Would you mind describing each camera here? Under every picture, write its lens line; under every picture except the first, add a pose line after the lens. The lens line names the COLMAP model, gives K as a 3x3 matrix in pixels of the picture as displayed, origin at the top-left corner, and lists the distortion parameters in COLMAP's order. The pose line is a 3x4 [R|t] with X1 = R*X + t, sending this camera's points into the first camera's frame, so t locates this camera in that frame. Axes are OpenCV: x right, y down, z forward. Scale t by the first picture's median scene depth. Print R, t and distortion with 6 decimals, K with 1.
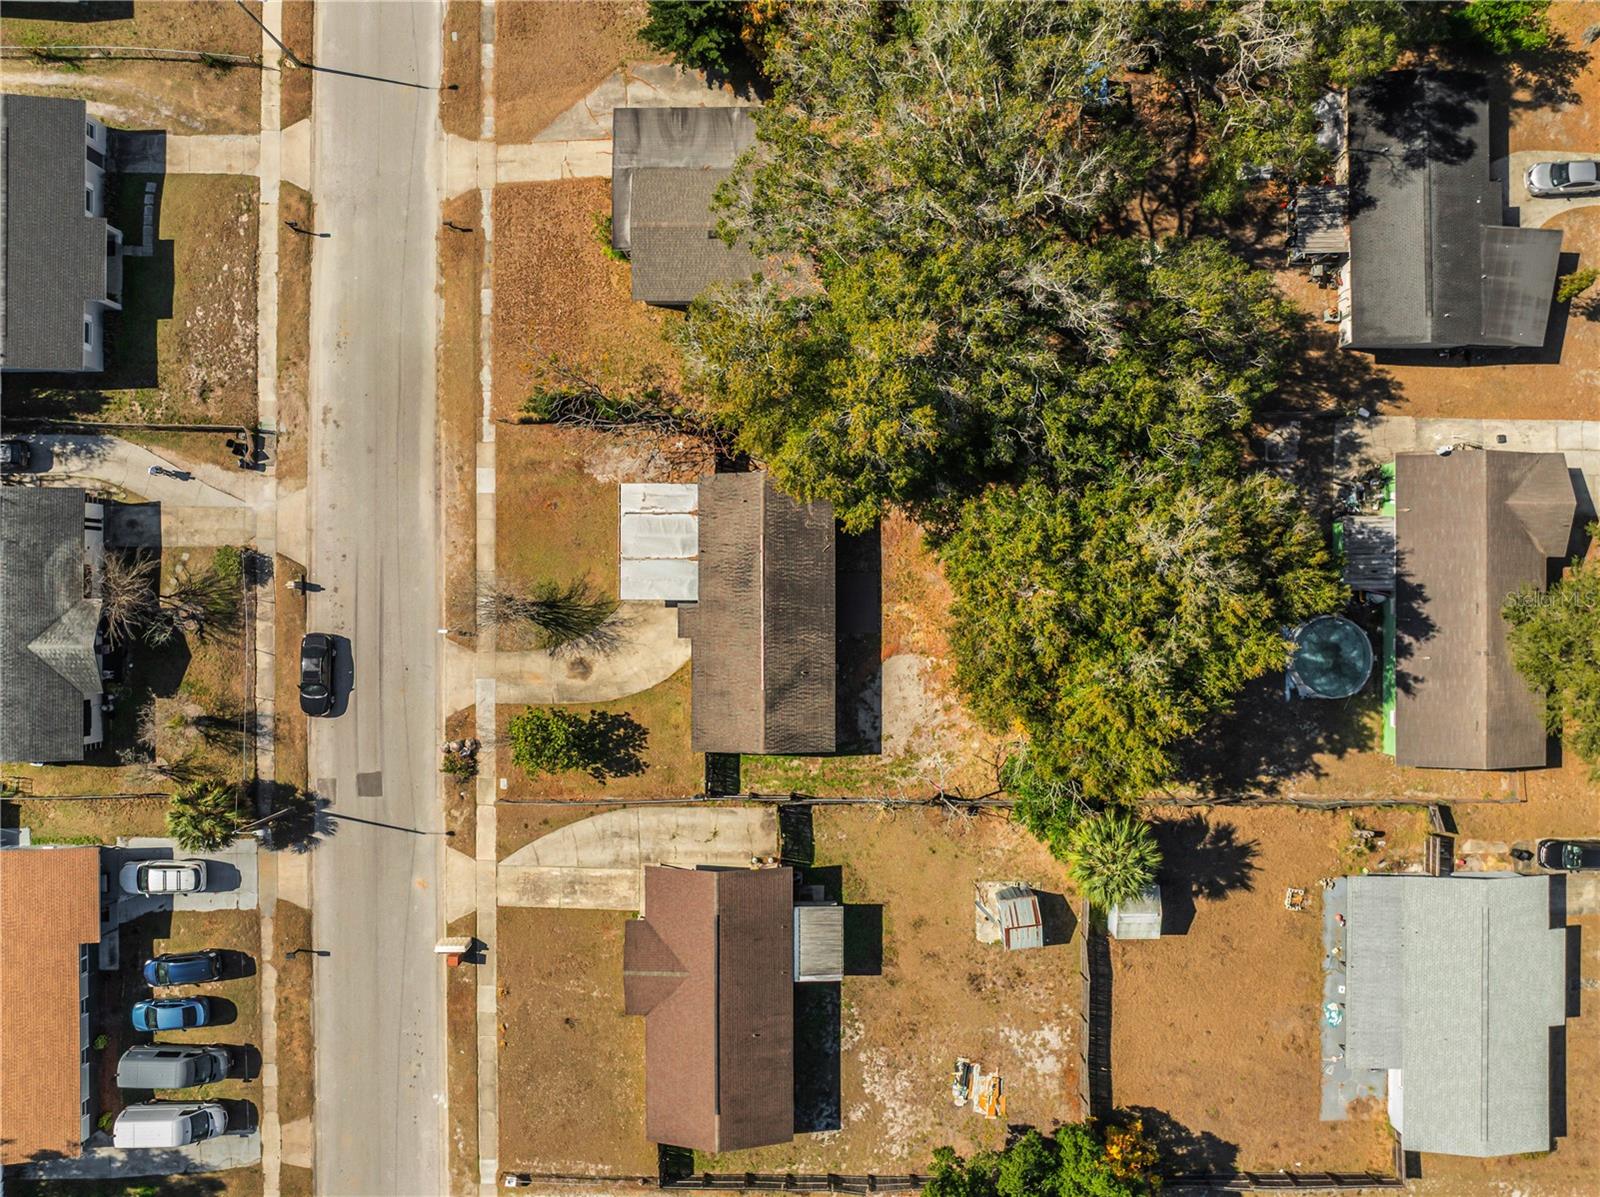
lens RADIAL K [[1128.5, 0, 800.0], [0, 1128.5, 598.5], [0, 0, 1]] dist [-0.030927, -0.007714]
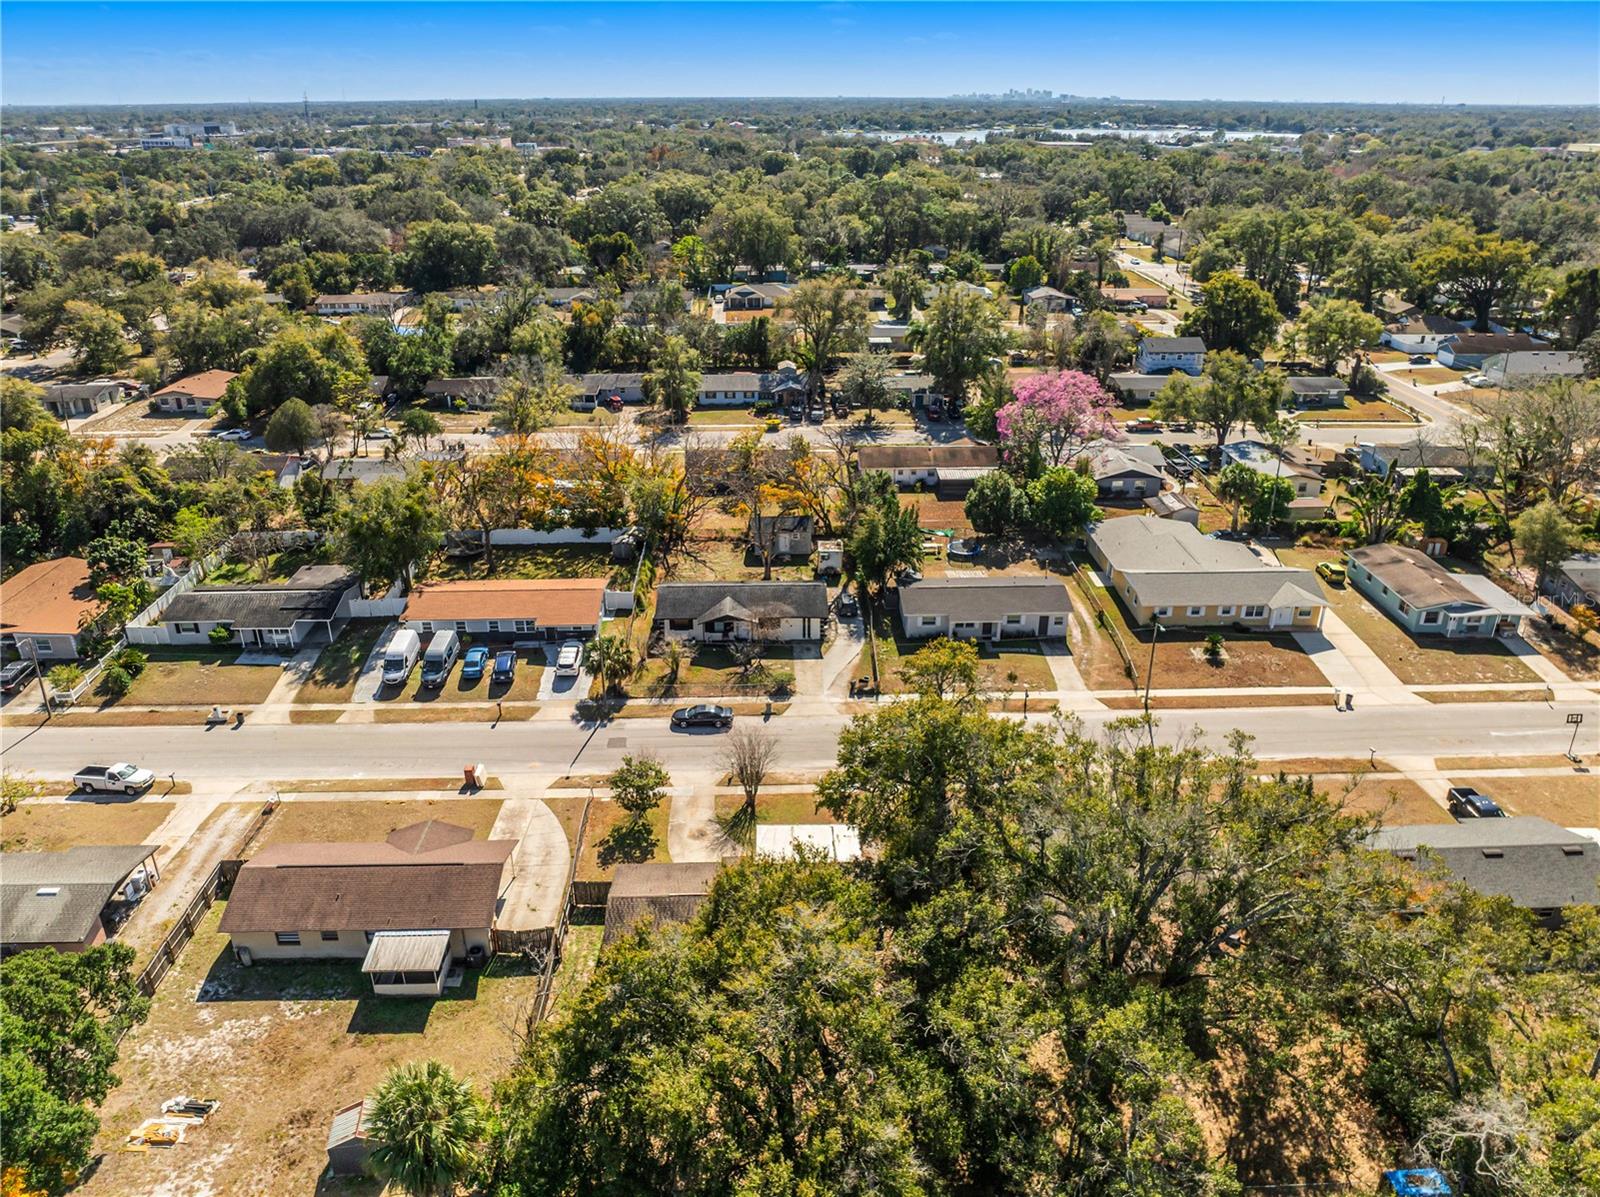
lens RADIAL K [[1128.5, 0, 800.0], [0, 1128.5, 598.5], [0, 0, 1]] dist [-0.030927, -0.007714]
pose [[0.033955, 0.419499, -0.907121, 0.760561], [-0.999422, 0.012968, -0.031413, -0.009642], [-0.001414, 0.907663, 0.419697, 0.297430]]
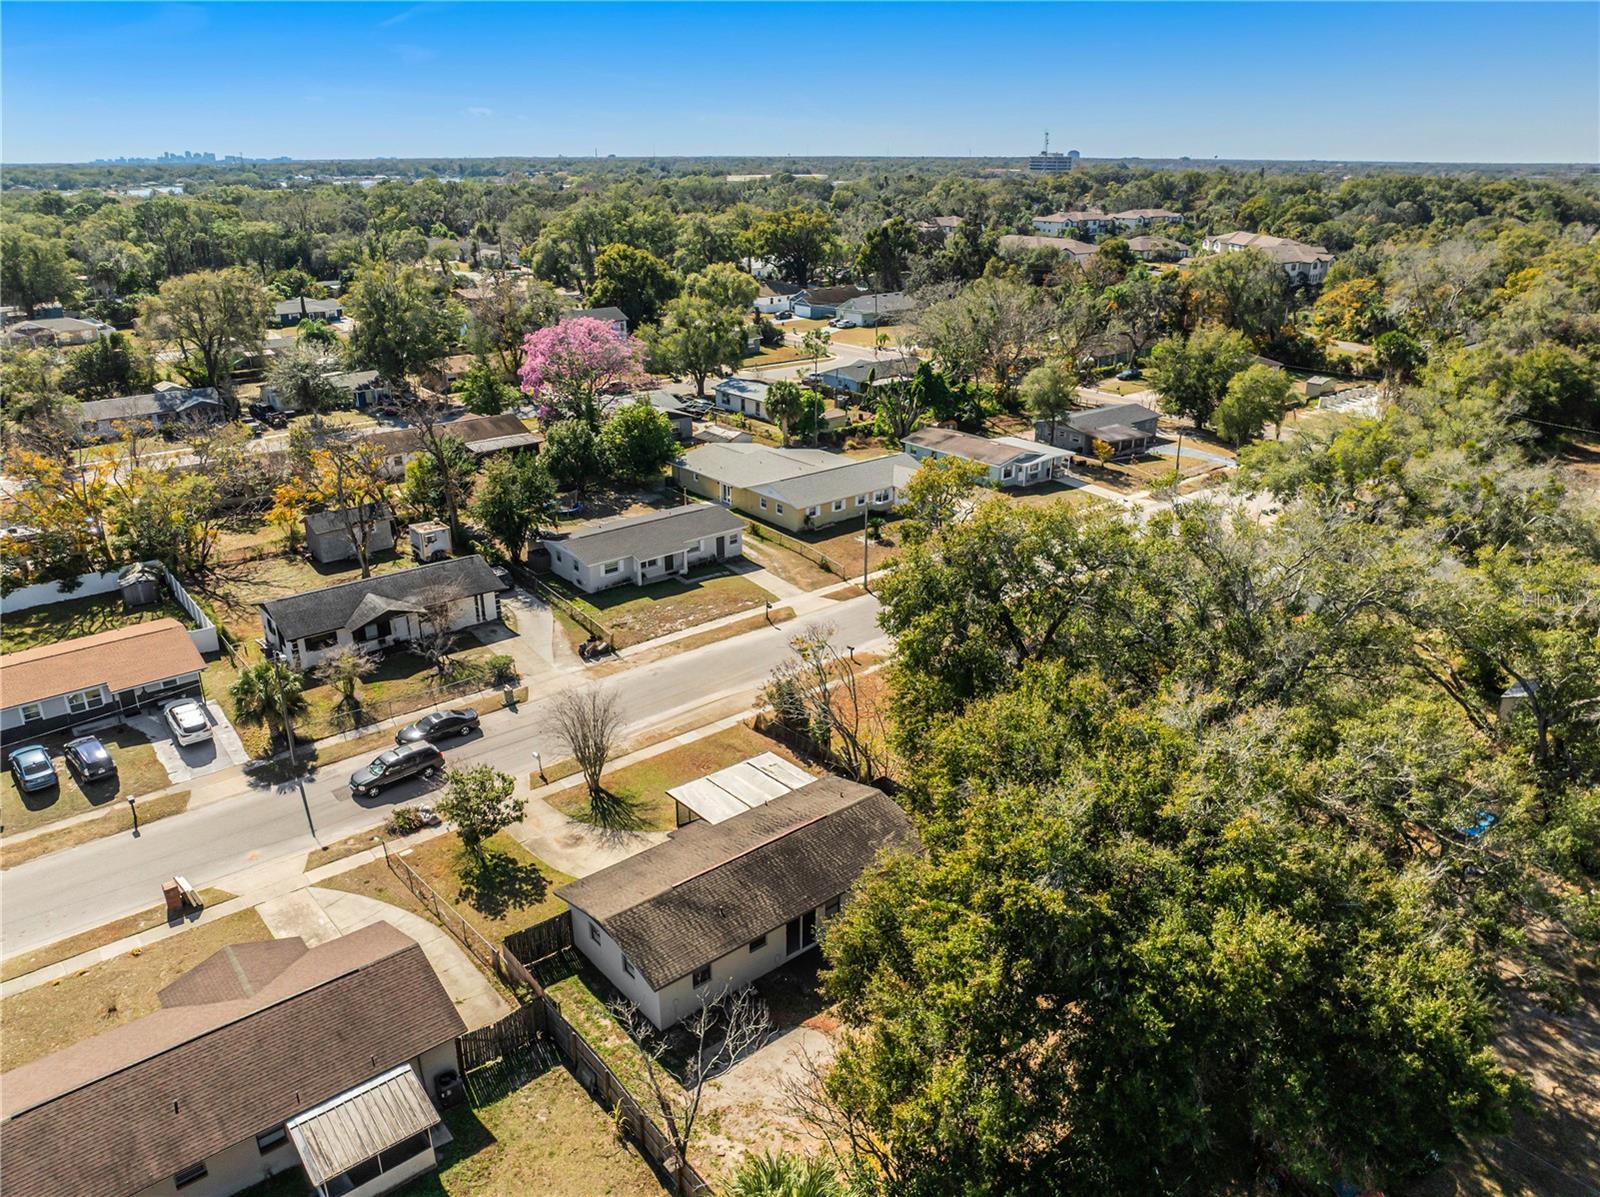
lens RADIAL K [[1128.5, 0, 800.0], [0, 1128.5, 598.5], [0, 0, 1]] dist [-0.030927, -0.007714]
pose [[0.638835, 0.292328, -0.711641, 0.479732], [-0.769308, 0.233903, -0.594520, 0.399109], [-0.007340, 0.927272, 0.374316, 0.506987]]
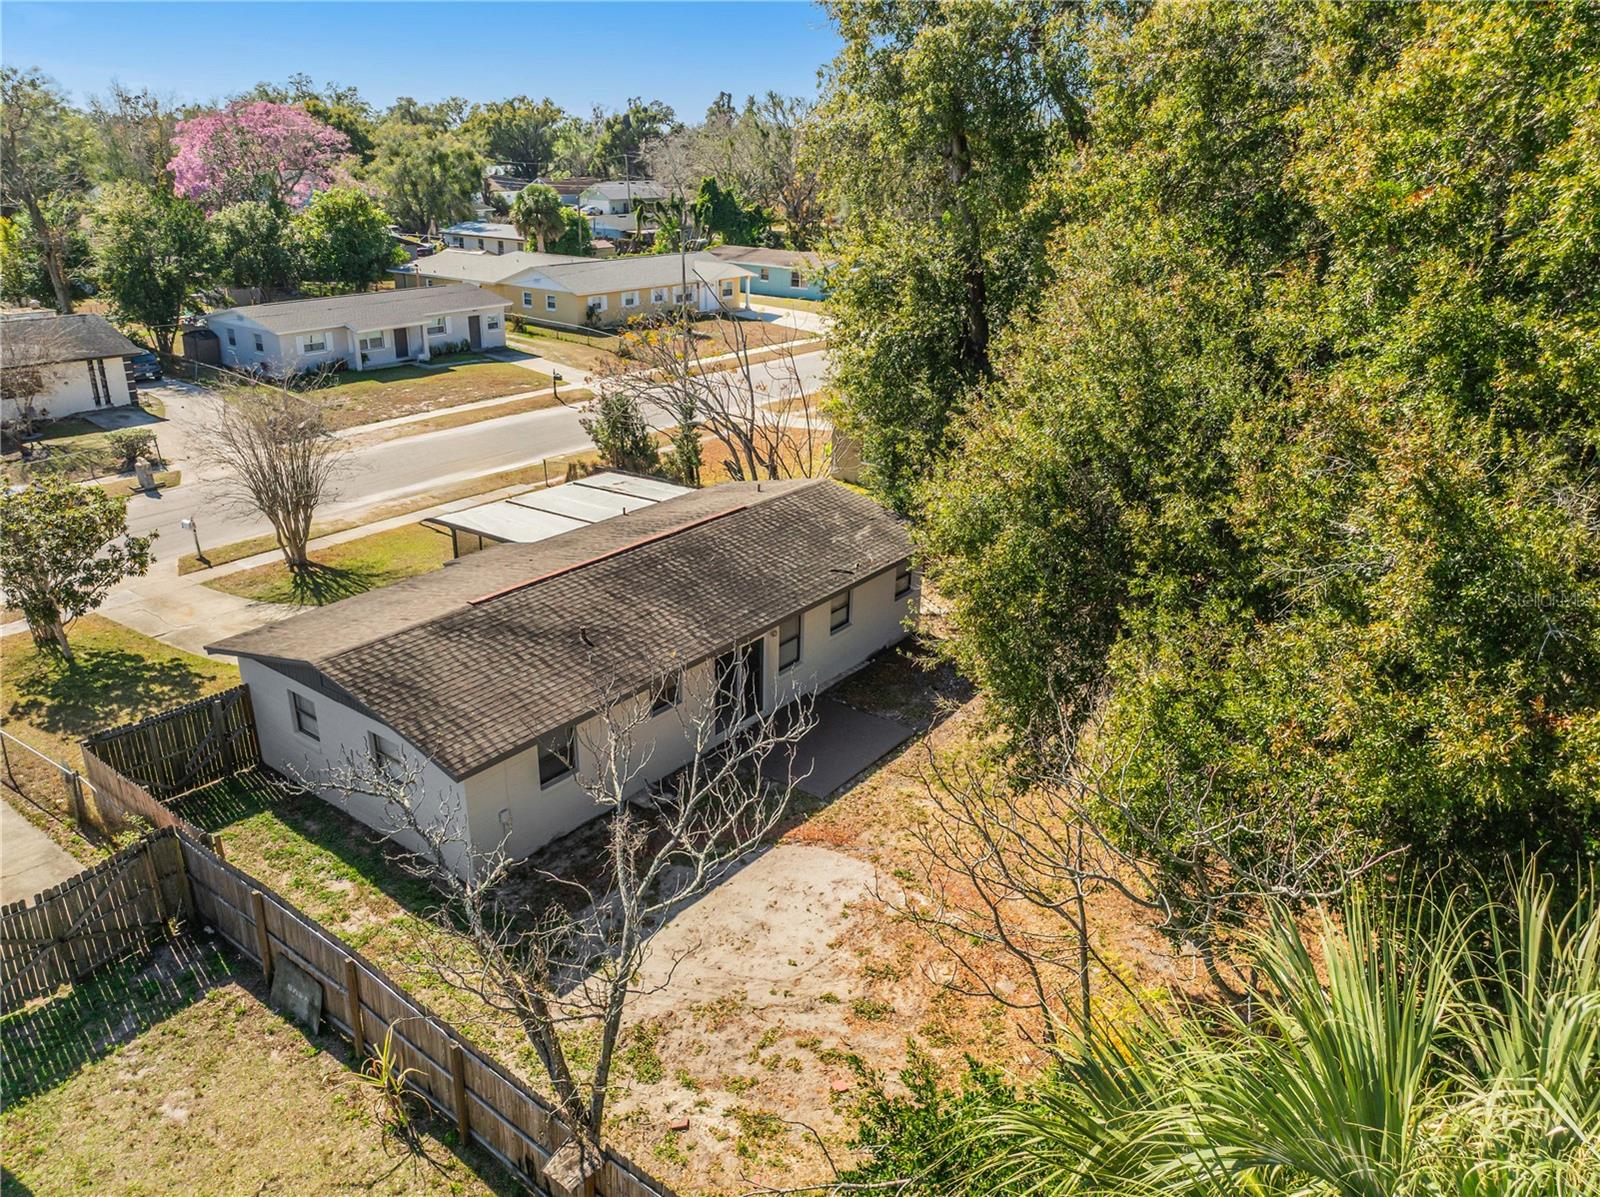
lens RADIAL K [[1156.7, 0, 800.0], [0, 1156.7, 598.5], [0, 0, 1]] dist [-0.060190, 0.037801]
pose [[0.798789, 0.245347, -0.549310, 0.239378], [-0.600936, 0.282130, -0.747849, 0.276998], [-0.028506, 0.927474, 0.372800, 0.814119]]
